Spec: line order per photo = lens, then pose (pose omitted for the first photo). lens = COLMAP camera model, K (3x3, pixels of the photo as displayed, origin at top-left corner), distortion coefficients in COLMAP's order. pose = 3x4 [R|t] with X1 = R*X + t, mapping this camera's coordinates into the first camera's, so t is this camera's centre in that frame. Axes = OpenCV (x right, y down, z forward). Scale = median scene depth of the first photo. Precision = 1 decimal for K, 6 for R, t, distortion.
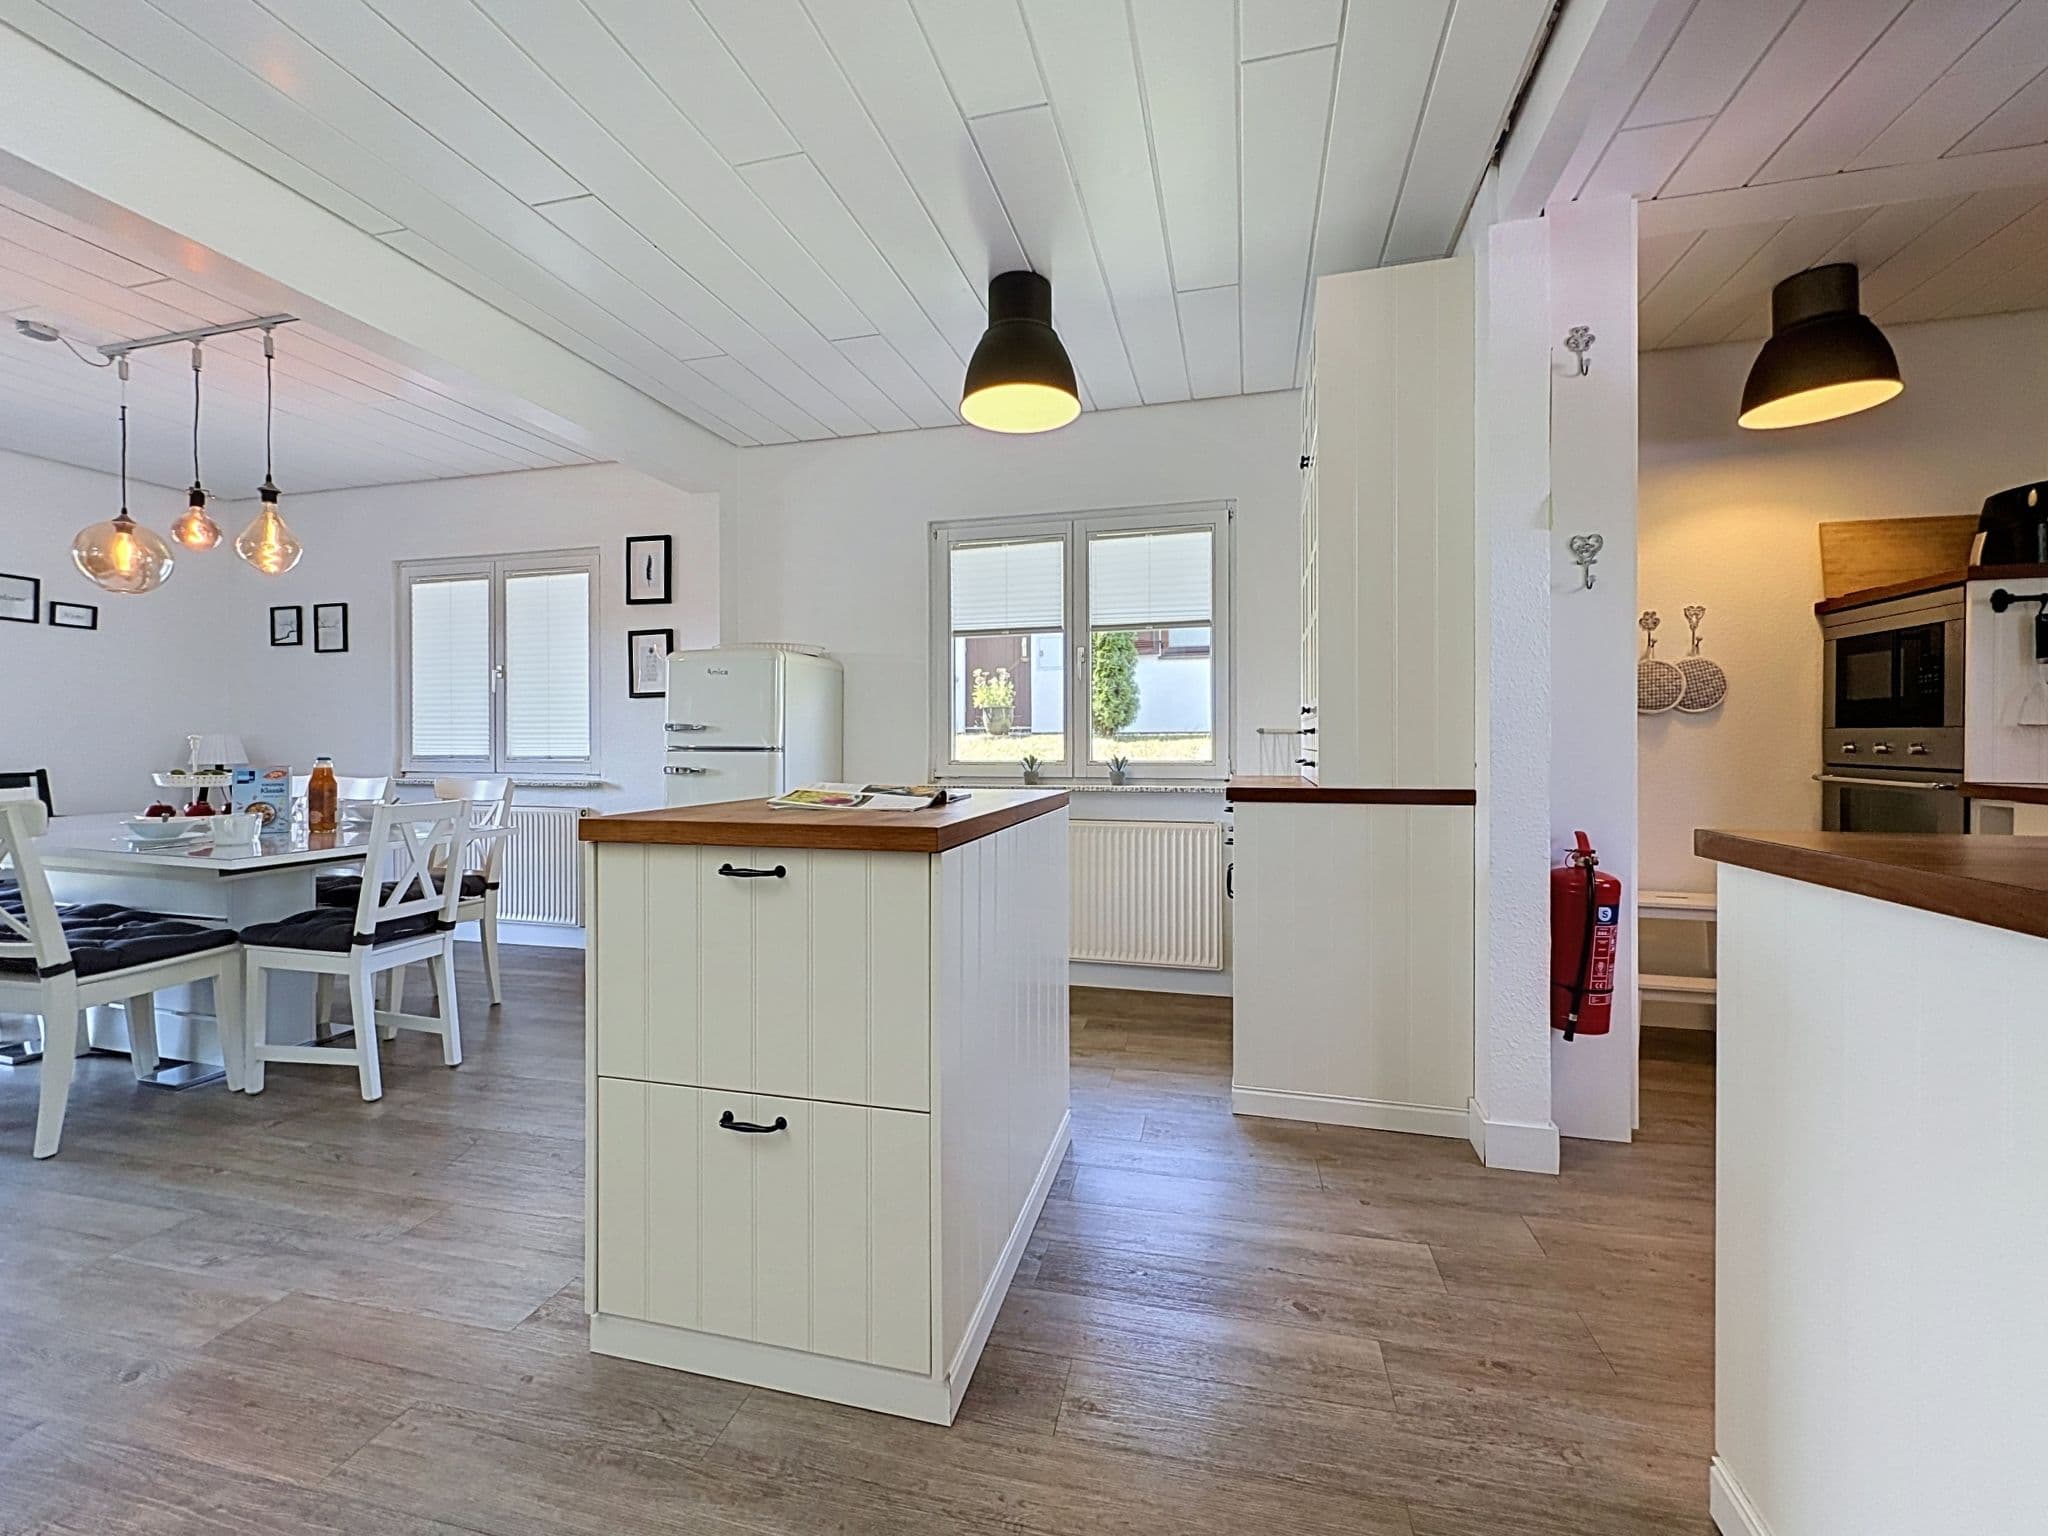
lens RADIAL K [[839.9, 0, 1029.1], [0, 839.9, 750.5], [0, 0, 1]] dist [0.002306, -0.000043]
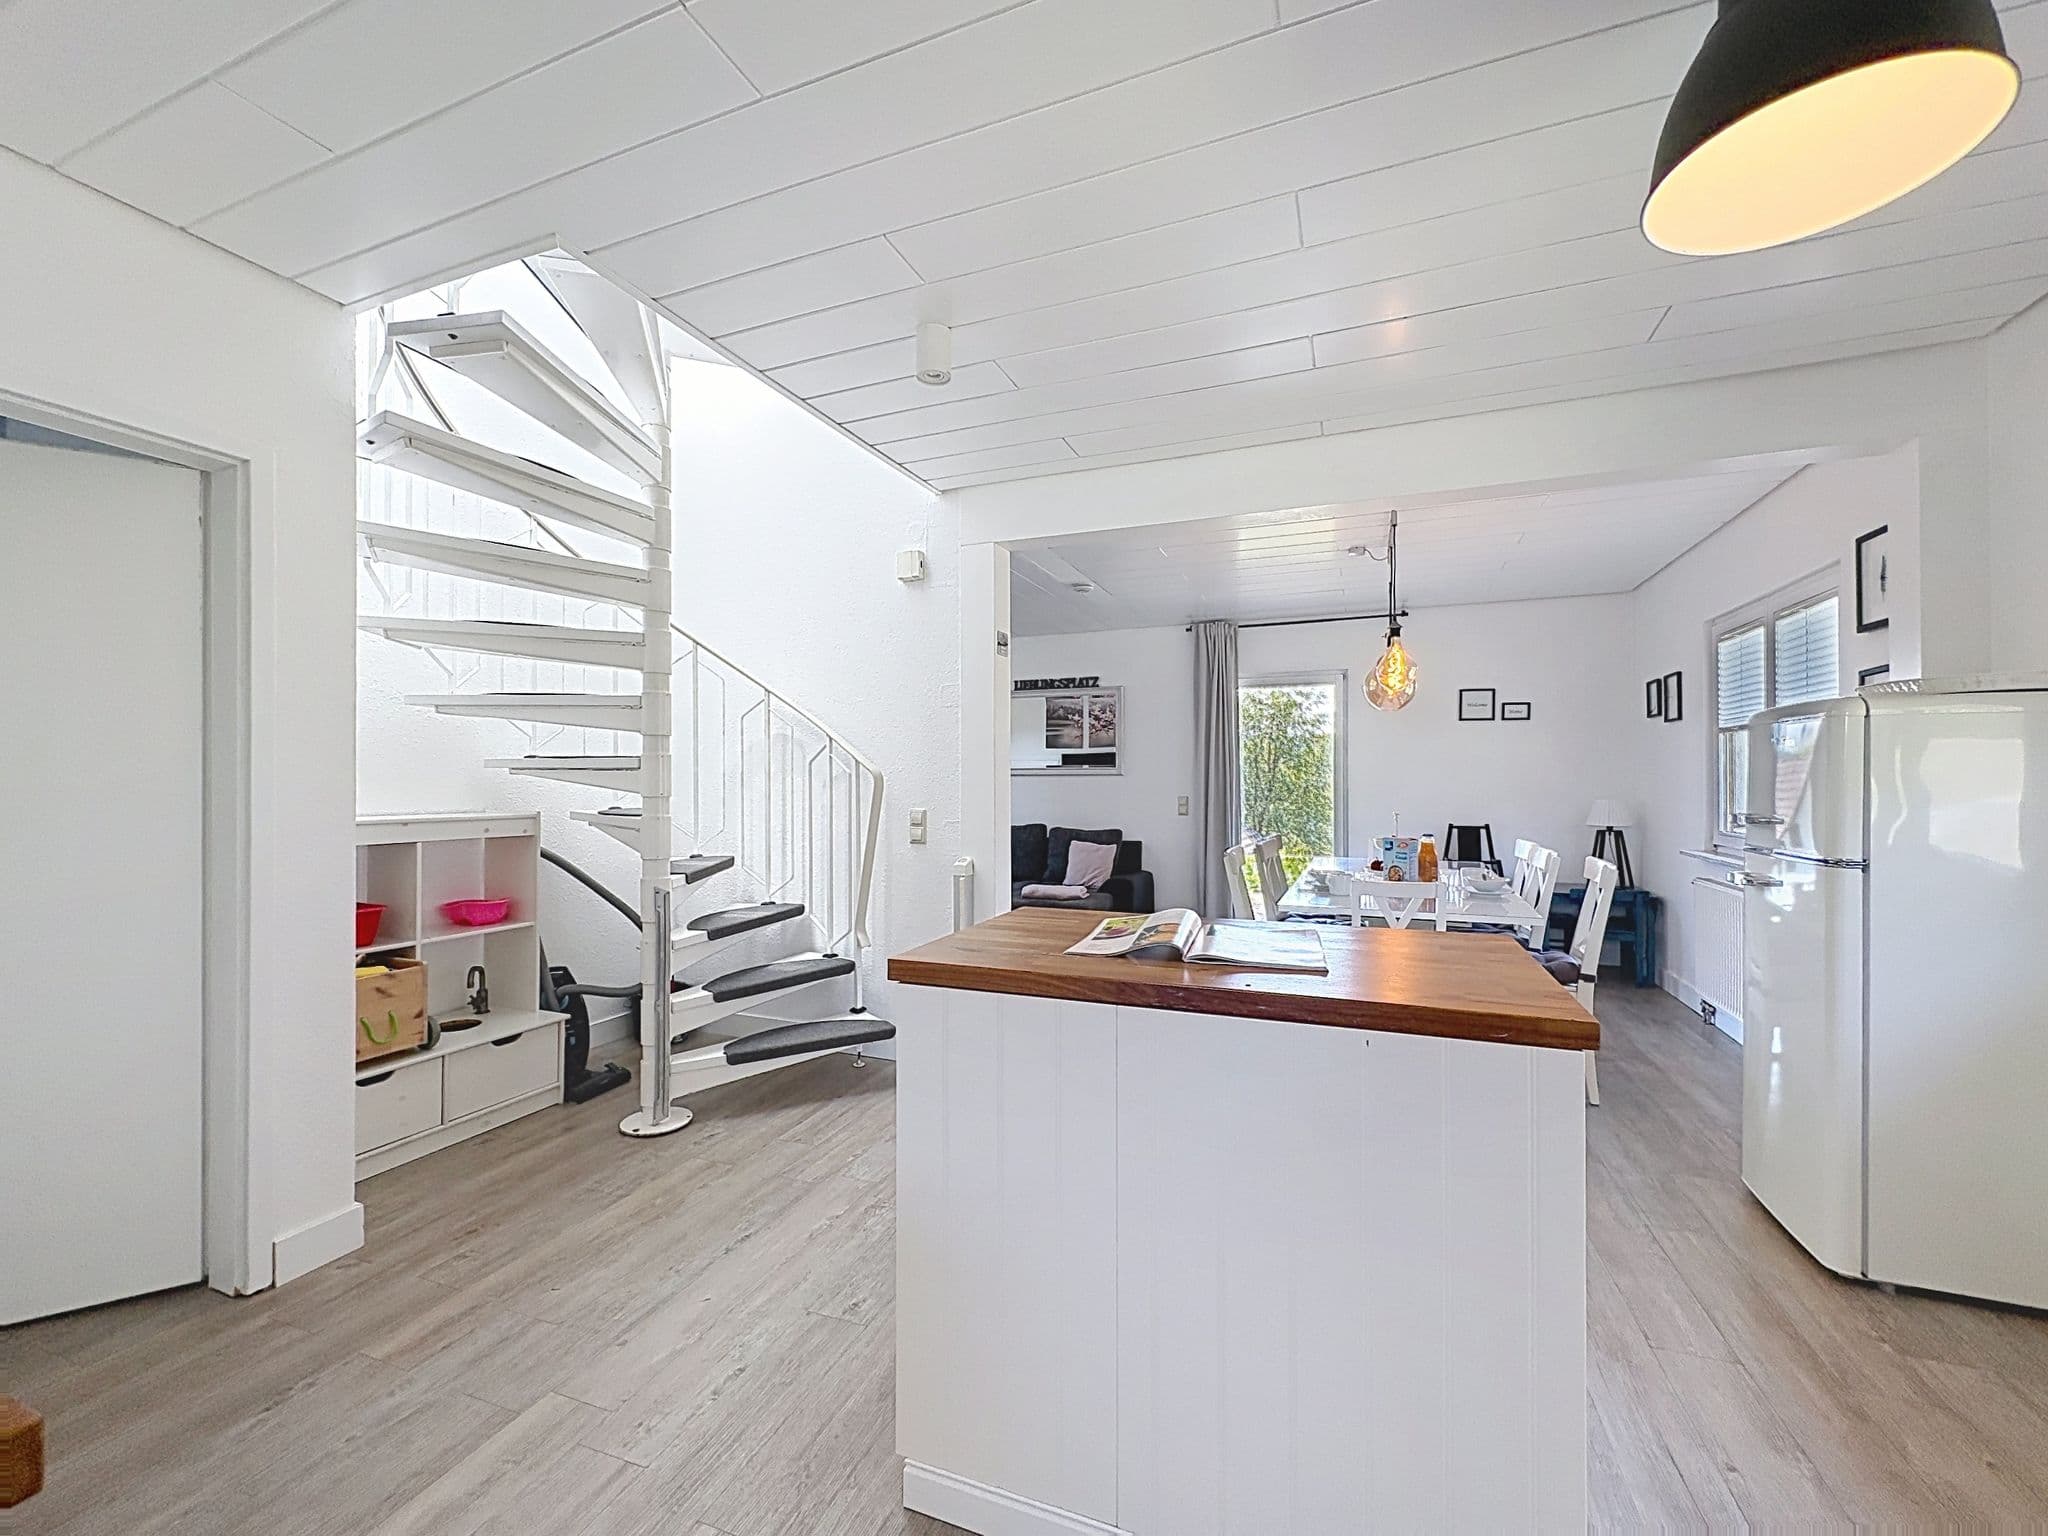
lens RADIAL K [[839.9, 0, 1030.0], [0, 839.9, 770.3], [0, 0, 1]] dist [0.002306, -0.000043]
pose [[-0.128273, -0.008040, -0.991706, 0.453911], [-0.008985, 0.999936, -0.006945, -0.072169], [0.991698, 0.008019, -0.128337, 0.595489]]
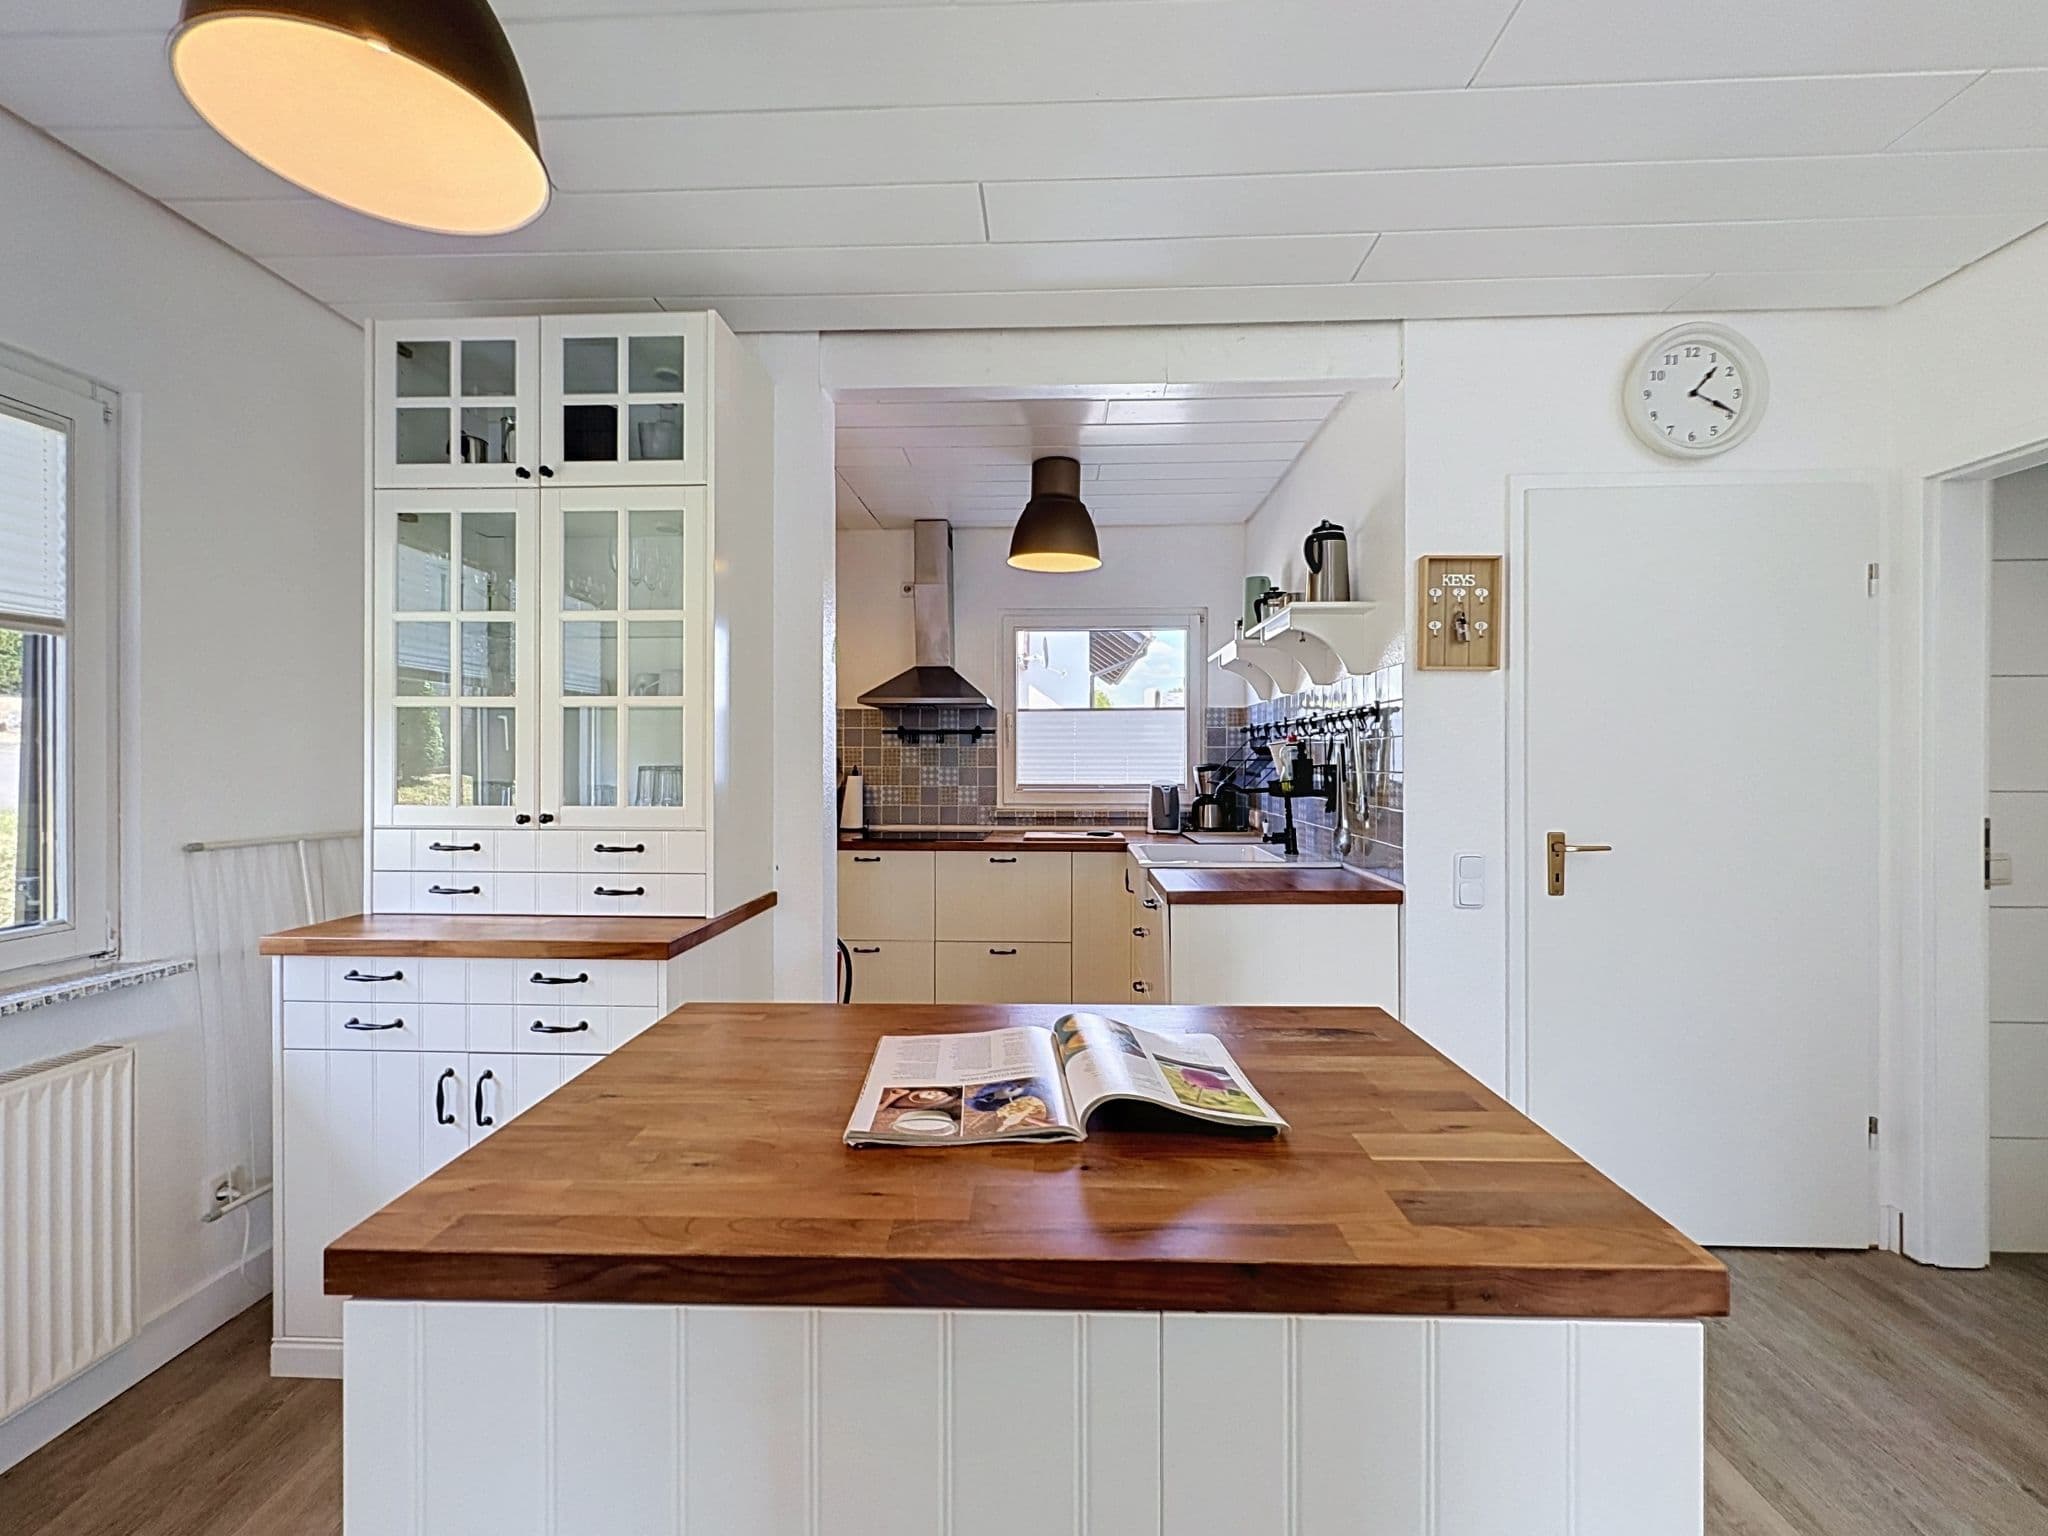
lens RADIAL K [[839.9, 0, 1019.3], [0, 839.9, 760.1], [0, 0, 1]] dist [0.002306, -0.000043]
pose [[-0.210543, 0.000824, 0.977584, -0.439436], [0.010609, 0.999943, 0.001442, -0.090211], [-0.977527, 0.010675, -0.210539, 0.716793]]
